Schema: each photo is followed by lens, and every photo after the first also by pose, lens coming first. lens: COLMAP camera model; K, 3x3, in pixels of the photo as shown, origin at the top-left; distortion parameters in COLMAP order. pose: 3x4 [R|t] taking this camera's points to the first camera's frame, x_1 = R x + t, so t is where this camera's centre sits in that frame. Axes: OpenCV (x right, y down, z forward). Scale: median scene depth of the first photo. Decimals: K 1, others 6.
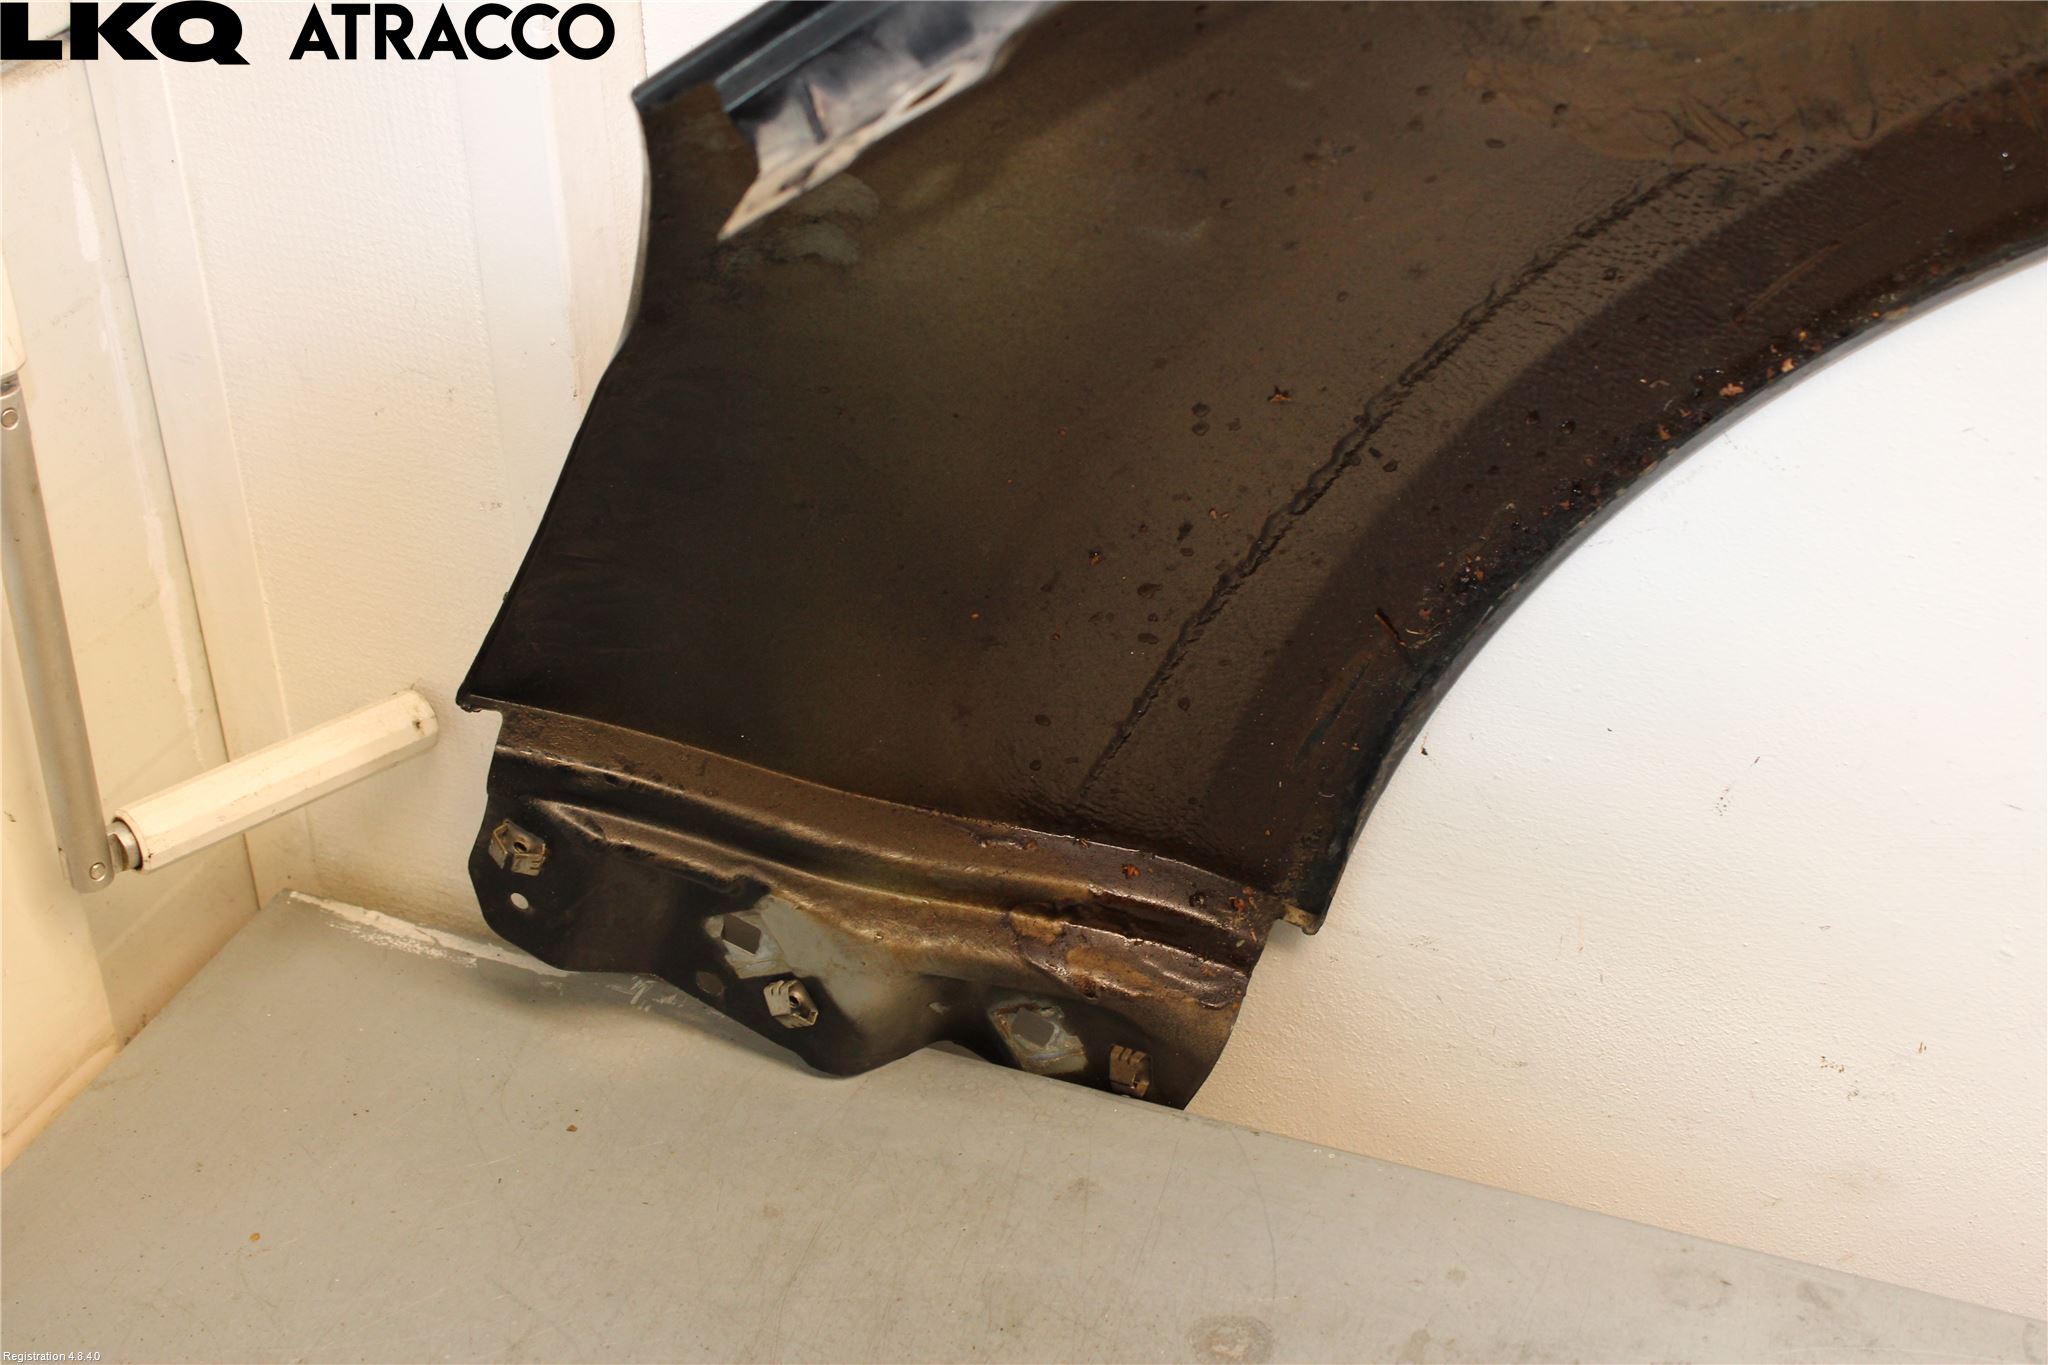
lens RADIAL K [[2921.0, 0, 1024.0], [0, 2921.0, 682.5], [0, 0, 1]] dist [-0.058812, 0.123682]
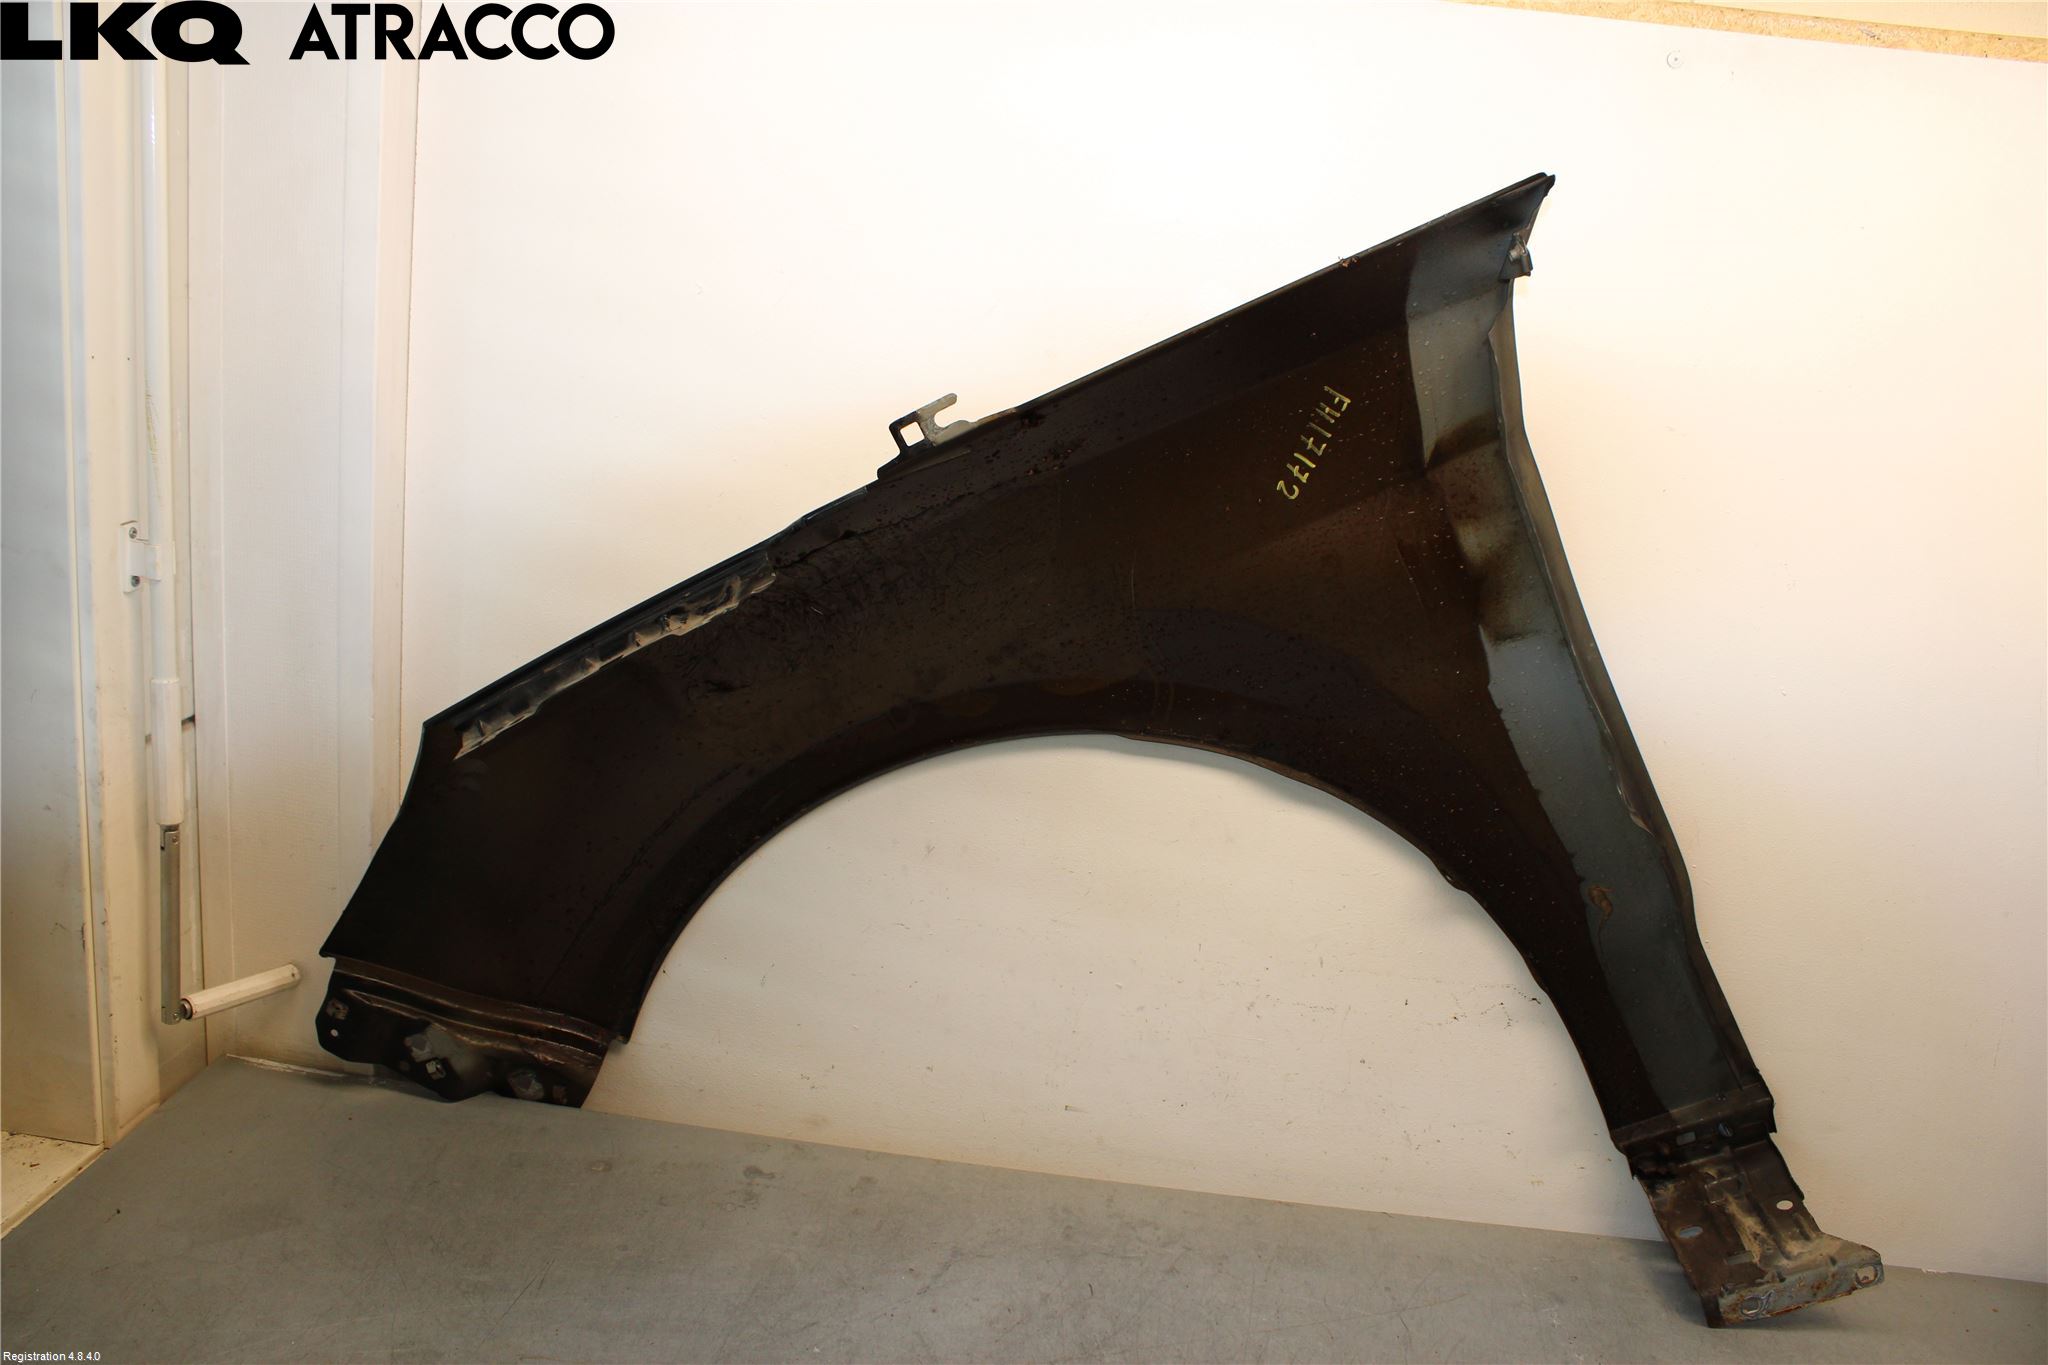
lens RADIAL K [[1708.0, 0, 1024.0], [0, 1708.0, 682.5], [0, 0, 1]] dist [-0.176209, 0.160401]
pose [[0.948775, 0.040496, 0.313347, -0.070865], [0.059209, 0.951394, -0.302231, 0.319875], [-0.310355, 0.305302, 0.900261, -0.823560]]
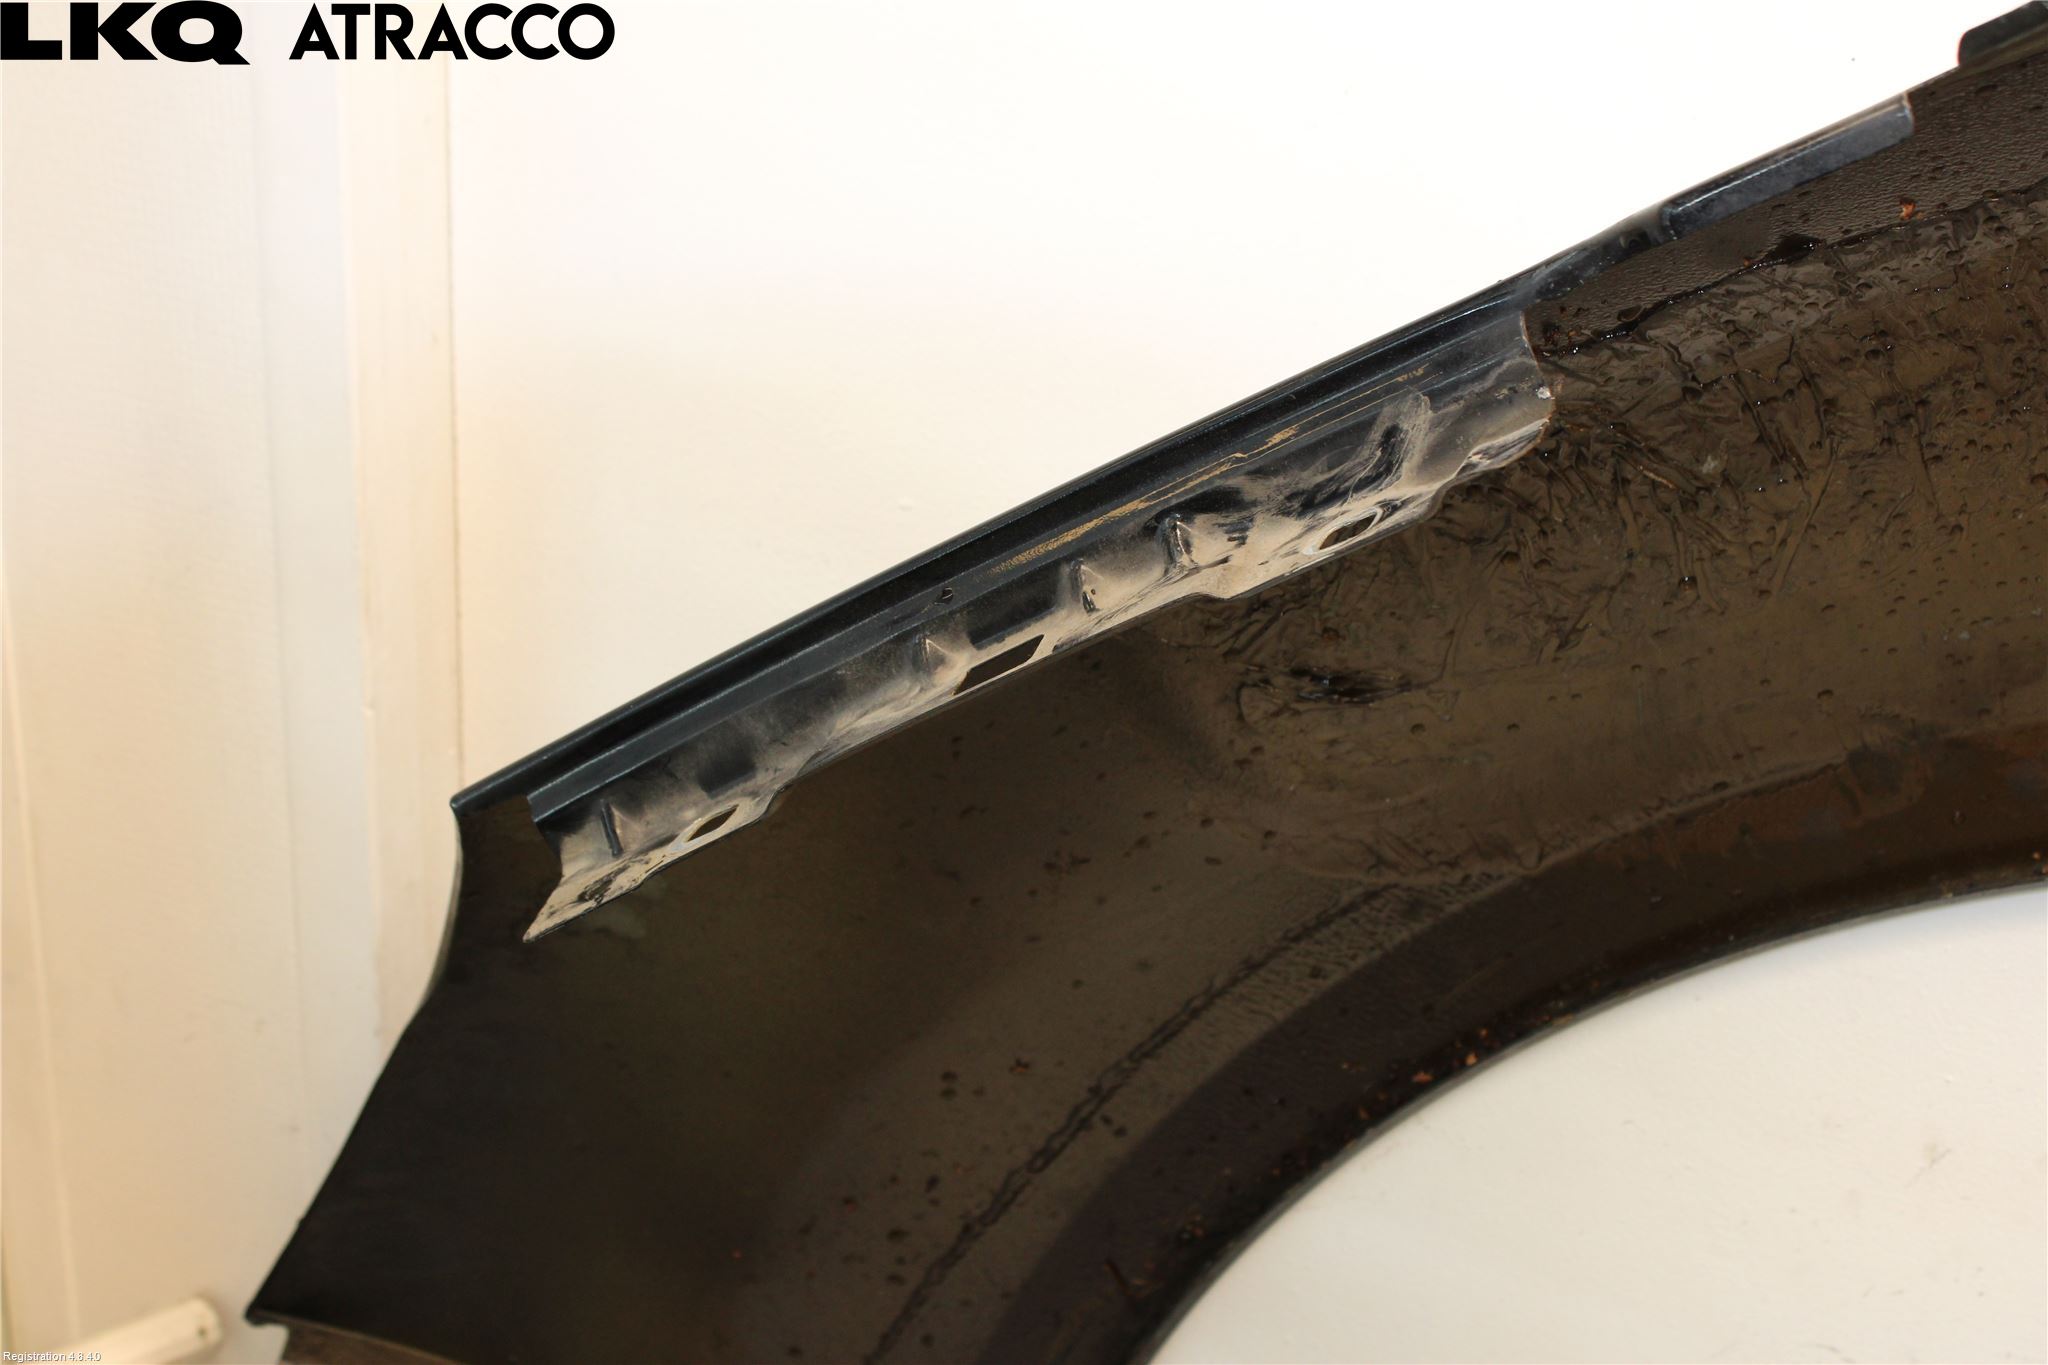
lens RADIAL K [[2921.0, 0, 1024.0], [0, 2921.0, 682.5], [0, 0, 1]] dist [-0.058812, 0.123682]
pose [[0.996563, 0.043434, 0.070541, 0.004418], [-0.029529, 0.981842, -0.187387, -0.034937], [-0.077399, 0.184660, 0.979750, -0.115862]]
